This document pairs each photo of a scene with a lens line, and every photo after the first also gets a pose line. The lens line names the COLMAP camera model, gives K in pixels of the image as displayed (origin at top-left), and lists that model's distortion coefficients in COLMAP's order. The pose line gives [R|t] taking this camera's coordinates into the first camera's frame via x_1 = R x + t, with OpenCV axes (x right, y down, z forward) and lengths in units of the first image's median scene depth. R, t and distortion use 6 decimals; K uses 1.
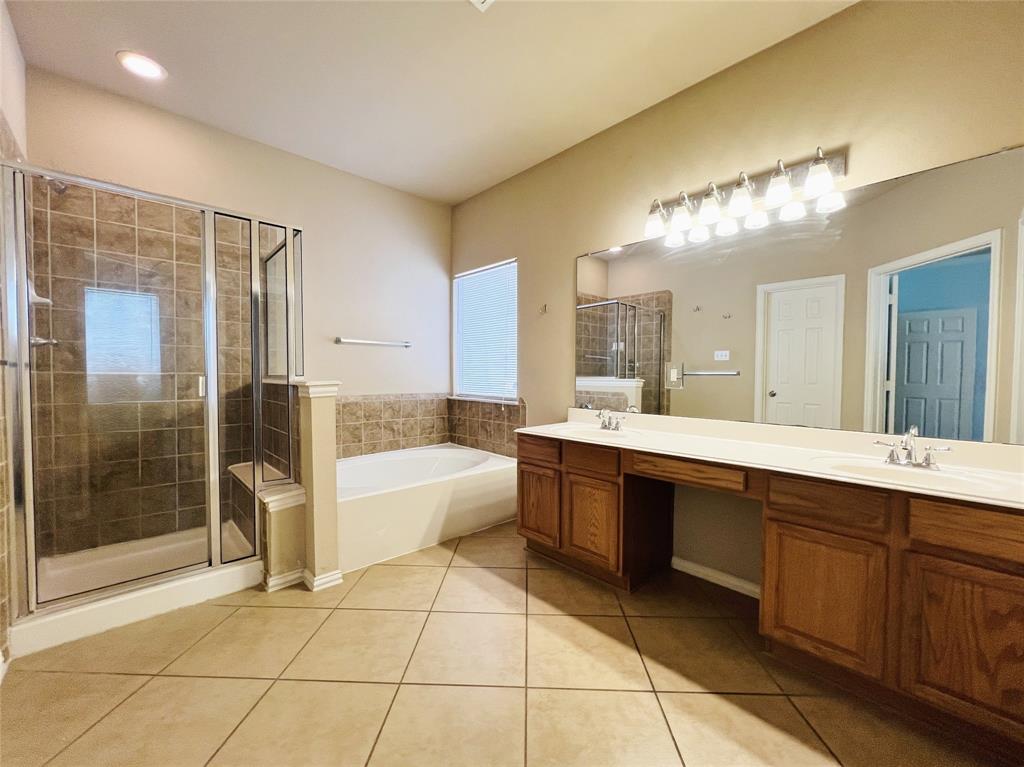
lens RADIAL K [[418.4, 0, 516.0], [0, 418.4, 385.4], [0, 0, 1]] dist [0.000526, 0.000244]
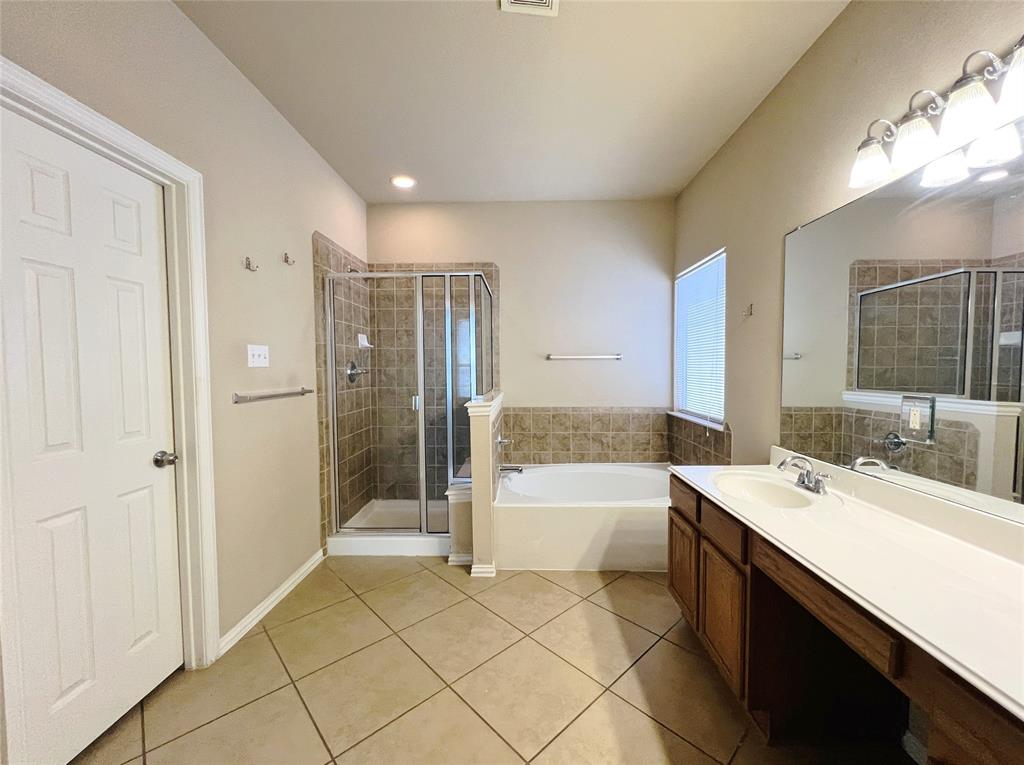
lens RADIAL K [[418.4, 0, 516.0], [0, 418.4, 384.4], [0, 0, 1]] dist [0.000526, 0.000244]
pose [[0.706865, 0.022485, -0.706991, 0.350355], [-0.010542, 0.999719, 0.021254, -0.068616], [0.707270, -0.007570, 0.706903, 0.189112]]
